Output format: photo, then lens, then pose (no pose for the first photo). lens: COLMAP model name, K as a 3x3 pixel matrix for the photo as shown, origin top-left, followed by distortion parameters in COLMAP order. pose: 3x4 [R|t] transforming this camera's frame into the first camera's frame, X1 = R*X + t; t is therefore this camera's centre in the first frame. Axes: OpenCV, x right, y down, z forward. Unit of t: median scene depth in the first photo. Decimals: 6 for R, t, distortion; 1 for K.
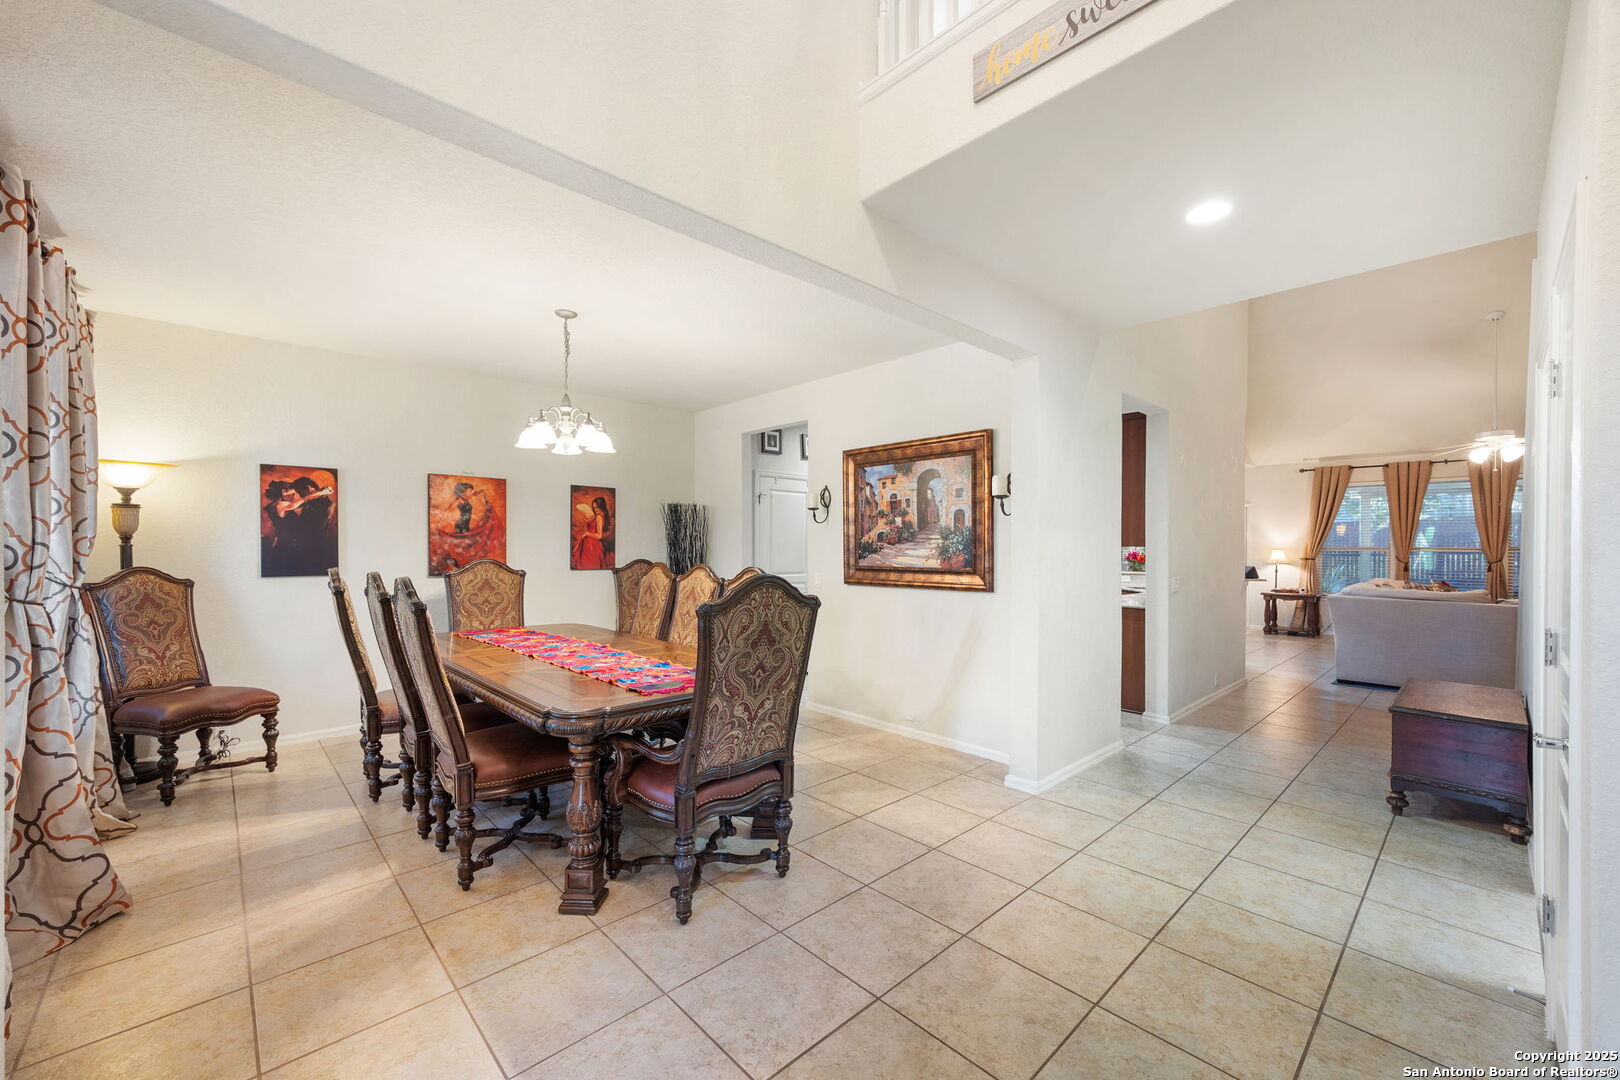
lens RADIAL K [[638.7, 0, 805.6], [0, 638.7, 546.5], [0, 0, 1]] dist [-0.005102, 0.000791]
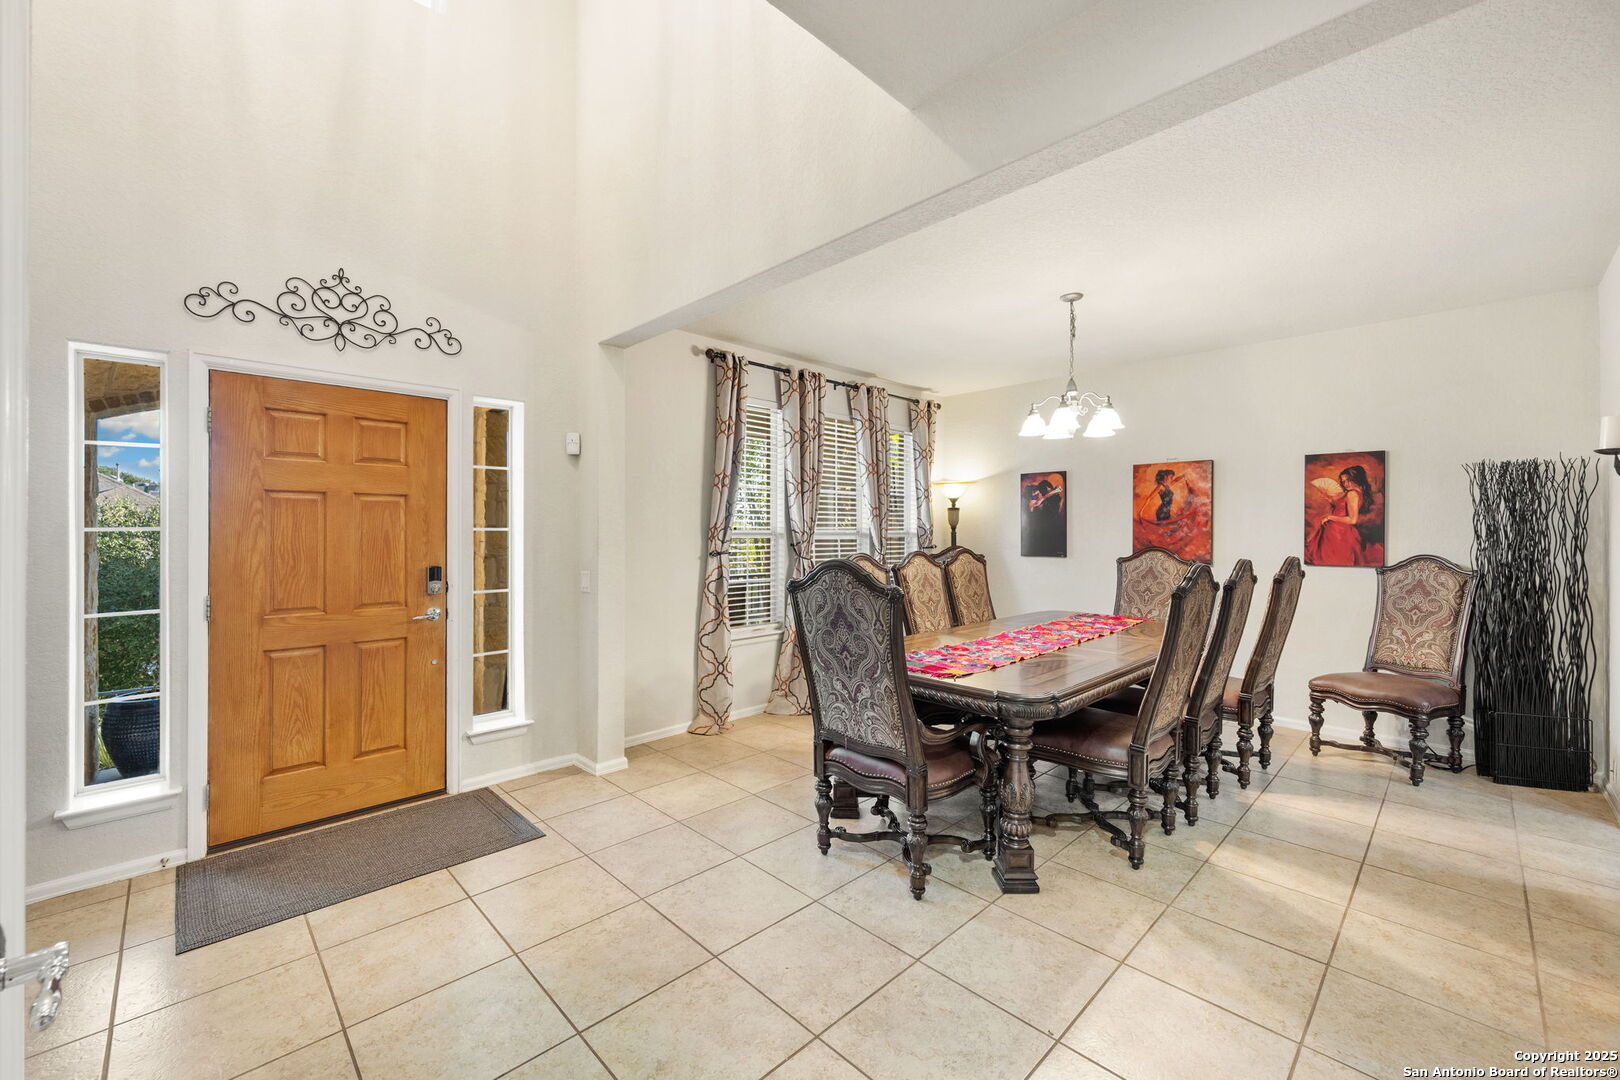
lens RADIAL K [[646.0, 0, 808.6], [0, 646.0, 529.4], [0, 0, 1]] dist [0.000164, -0.000327]
pose [[0.025689, -0.005510, -0.999655, 0.524347], [-0.004556, 0.999974, -0.005629, 0.000715], [0.999660, 0.004699, 0.025664, 0.490855]]
